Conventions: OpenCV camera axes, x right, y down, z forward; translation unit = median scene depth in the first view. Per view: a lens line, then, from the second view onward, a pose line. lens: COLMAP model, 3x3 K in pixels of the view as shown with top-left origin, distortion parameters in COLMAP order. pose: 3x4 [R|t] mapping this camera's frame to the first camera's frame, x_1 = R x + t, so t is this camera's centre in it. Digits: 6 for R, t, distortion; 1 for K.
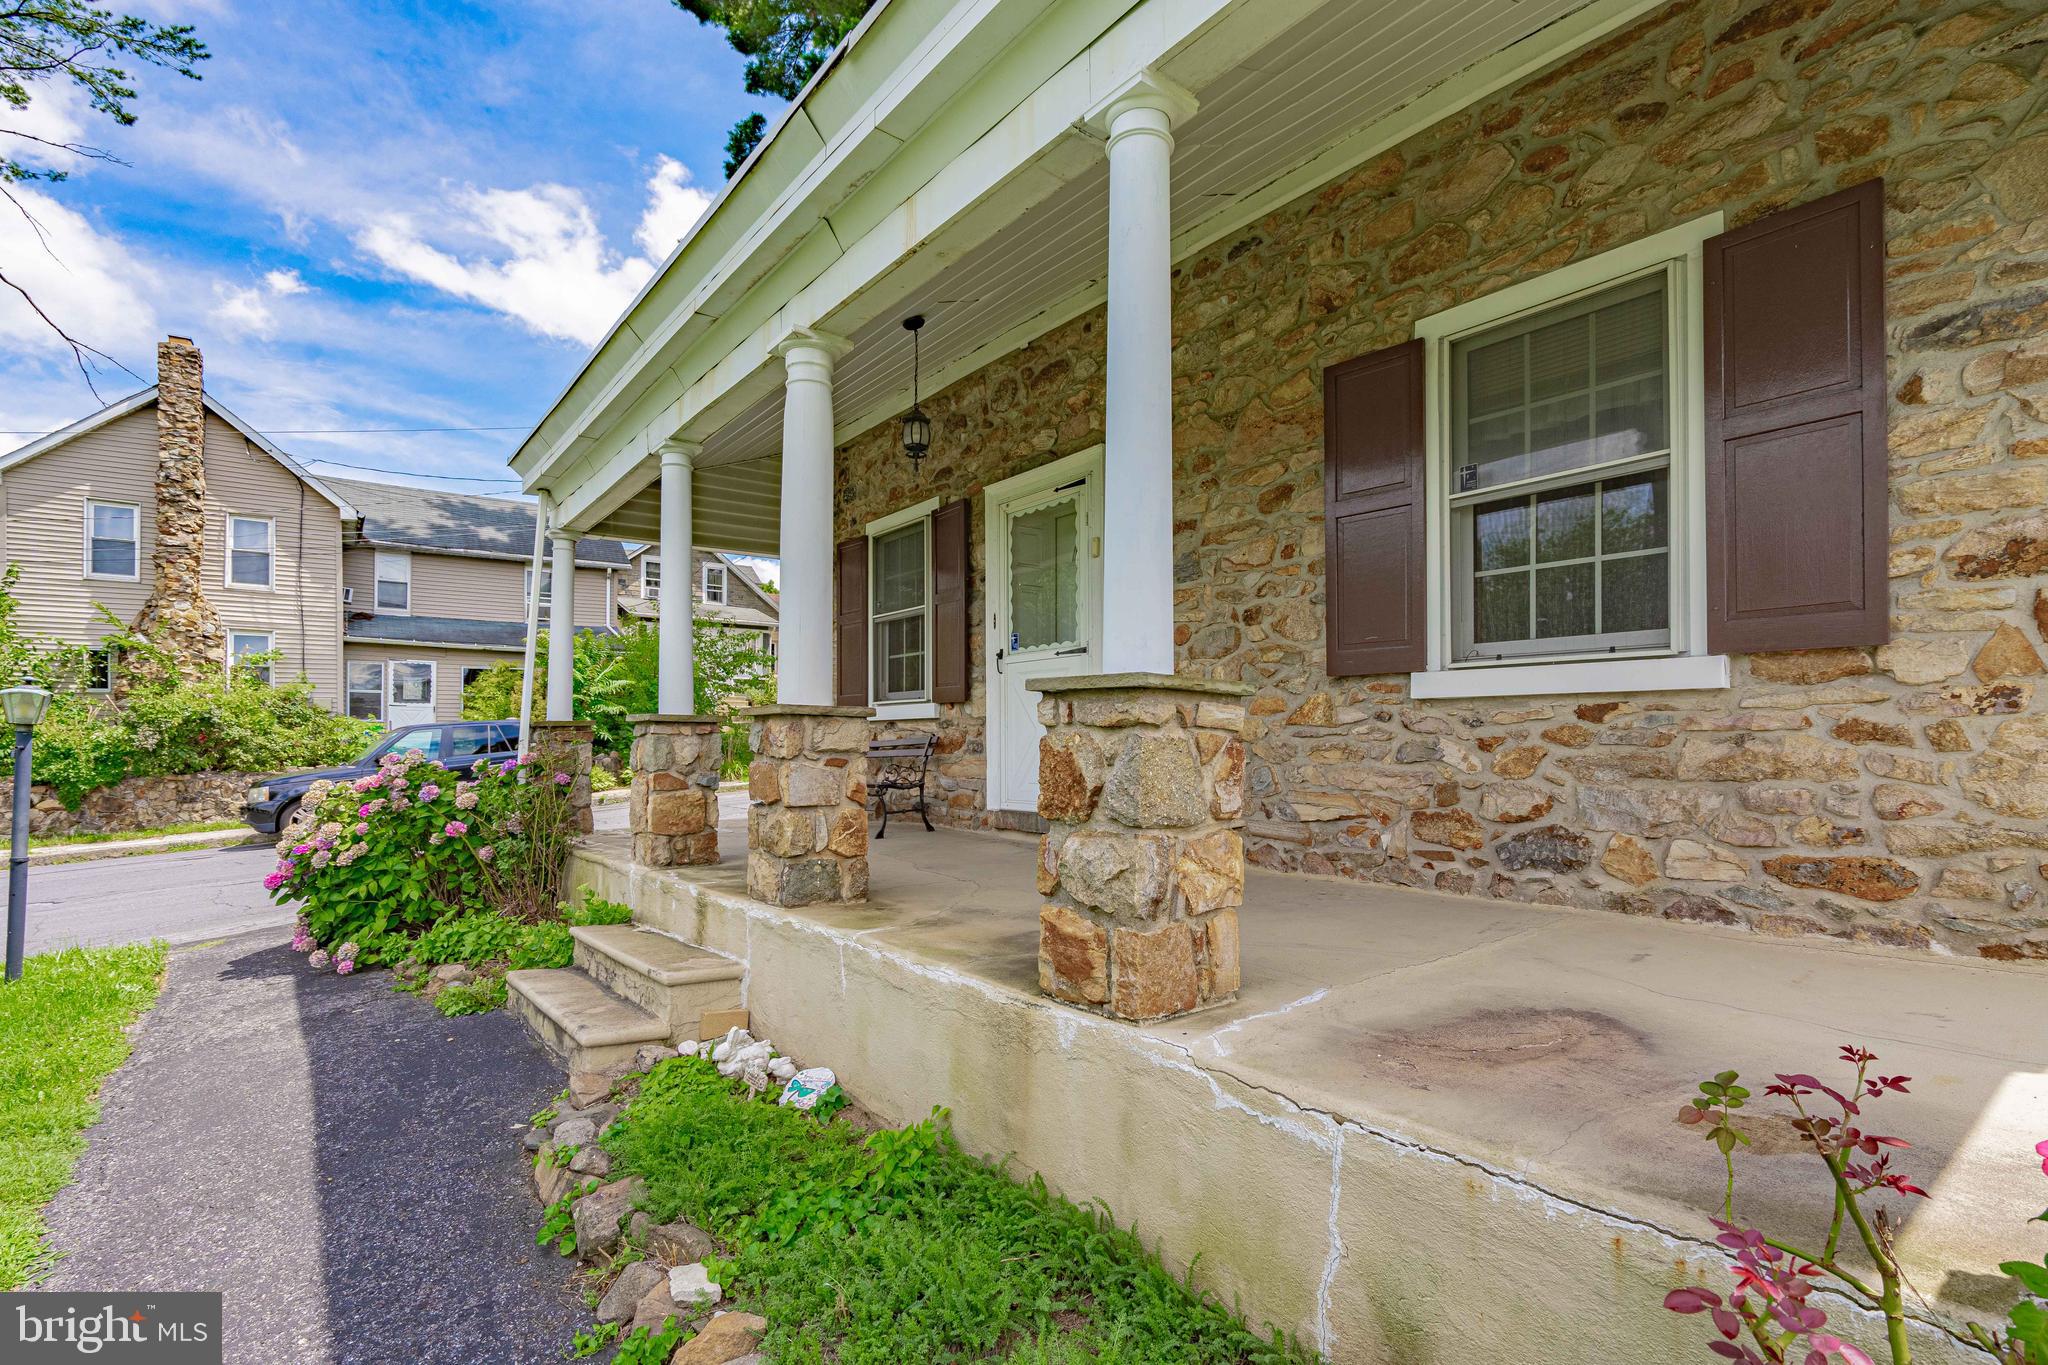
lens RADIAL K [[930.6, 0, 1023.8], [0, 930.6, 727.2], [0, 0, 1]] dist [-0.006337, 0.001676]
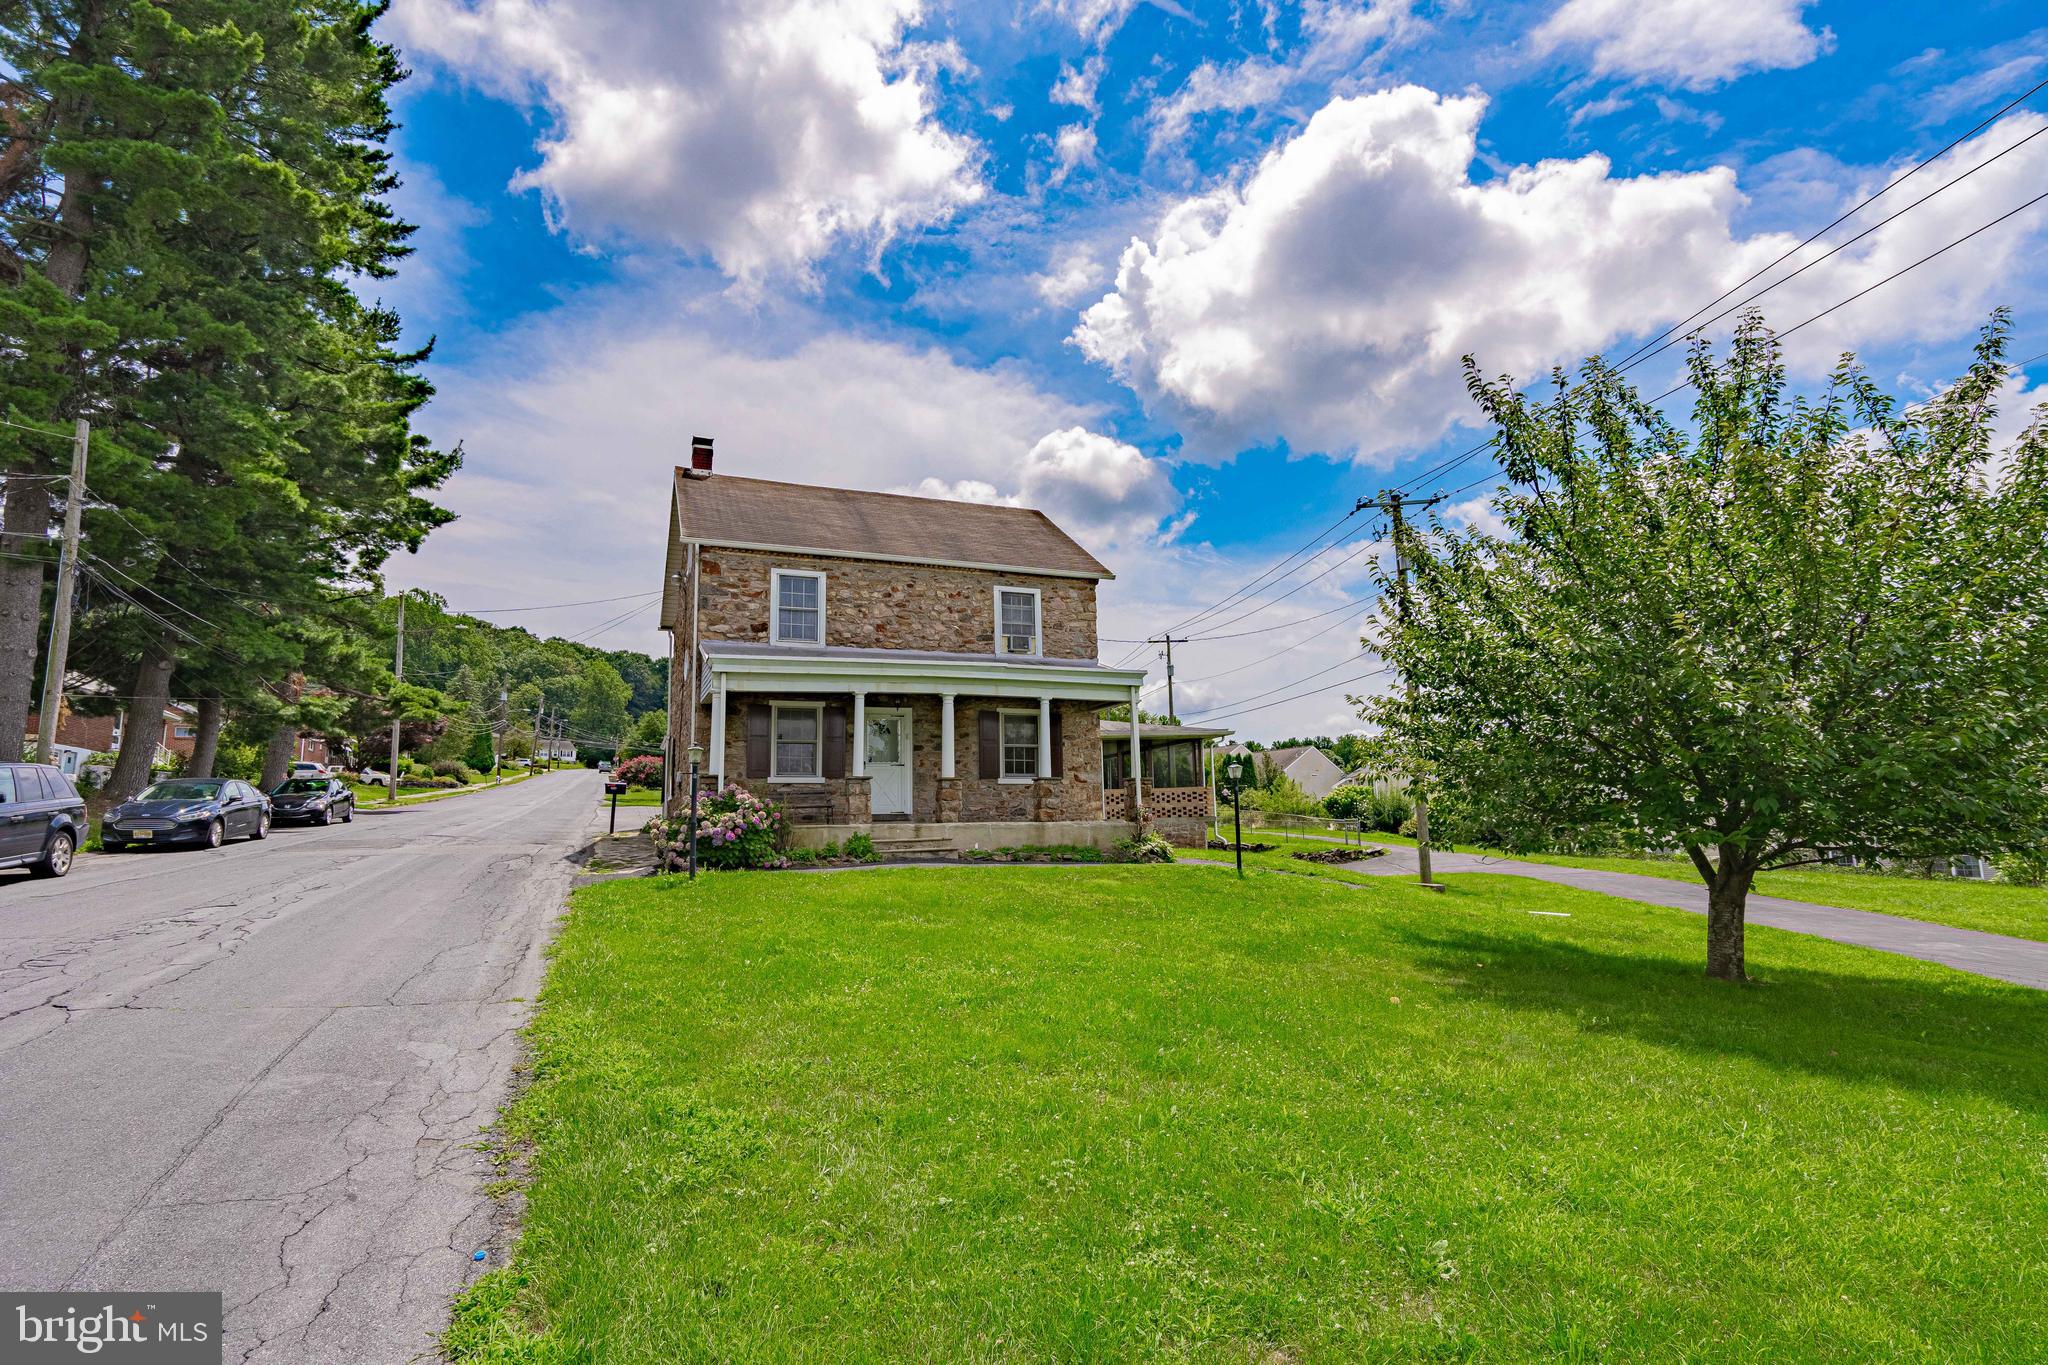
lens RADIAL K [[1057.9, 0, 1017.5], [0, 1057.9, 682.3], [0, 0, 1]] dist [0.011663, -0.002694]
pose [[0.301055, 0.145946, 0.942372, -3.127134], [0.005748, 0.987923, -0.154837, 0.196396], [-0.953590, 0.052031, 0.296580, -0.507257]]
